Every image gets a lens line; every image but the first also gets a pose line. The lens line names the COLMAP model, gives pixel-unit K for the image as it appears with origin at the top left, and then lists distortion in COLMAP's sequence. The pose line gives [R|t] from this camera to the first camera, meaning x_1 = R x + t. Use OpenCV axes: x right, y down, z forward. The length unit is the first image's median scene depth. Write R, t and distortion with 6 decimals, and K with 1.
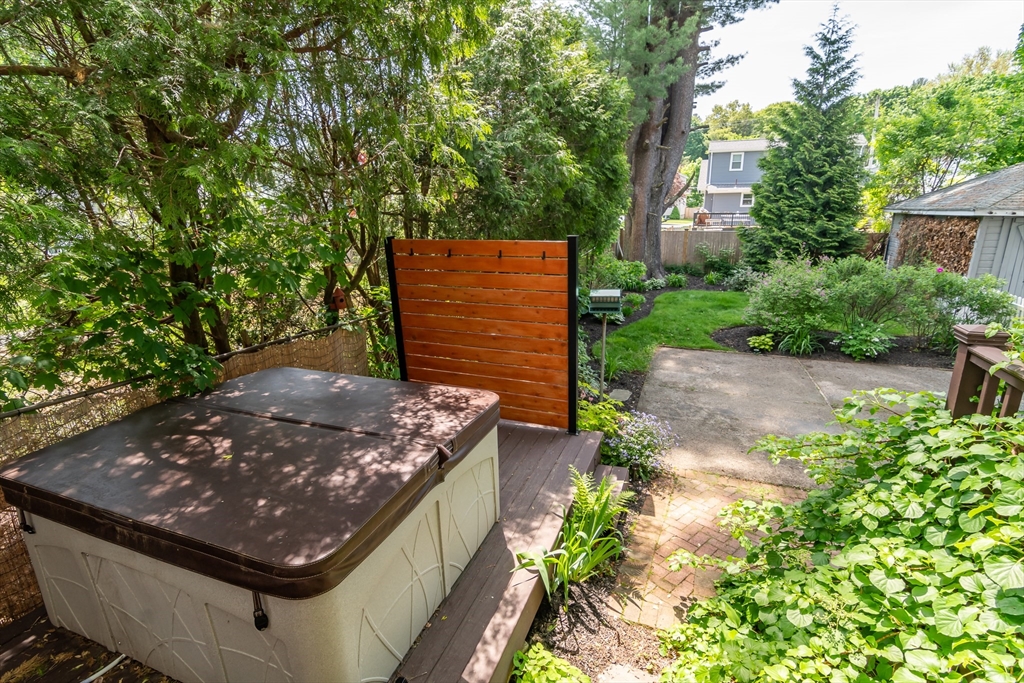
lens RADIAL K [[499.6, 0, 510.5], [0, 499.6, 339.1], [0, 0, 1]] dist [-0.000639, 0.001542]
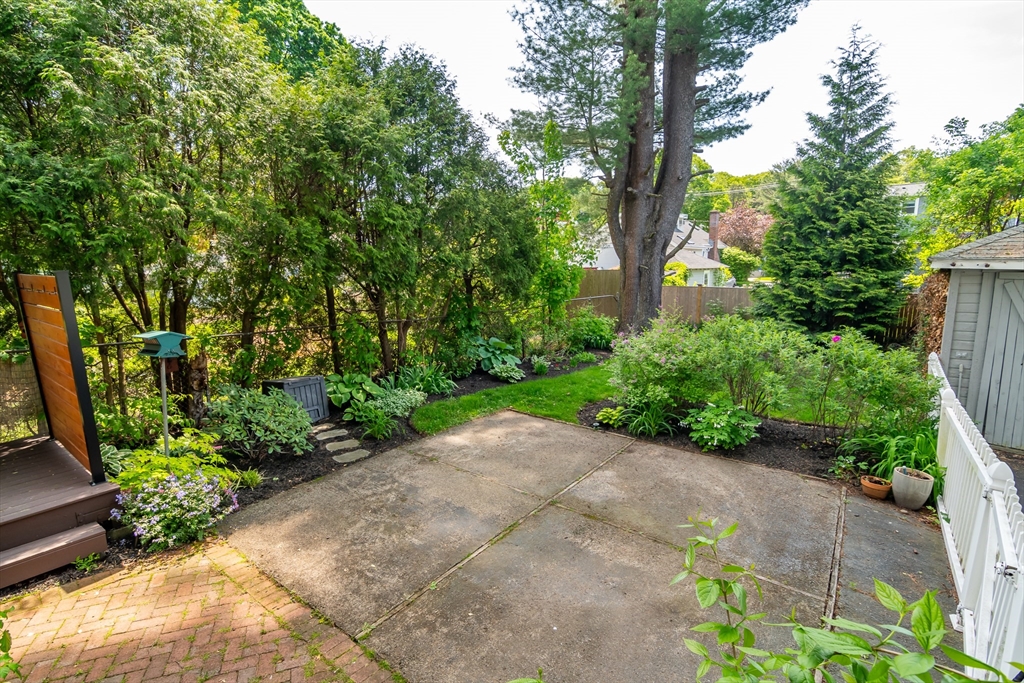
lens RADIAL K [[499.6, 0, 511.7], [0, 499.6, 339.3], [0, 0, 1]] dist [-0.000639, 0.001542]
pose [[0.956634, 0.053422, -0.286352, 0.358709], [-0.084006, 0.991869, -0.095599, -0.016181], [0.278917, 0.115508, 0.953343, 0.098800]]
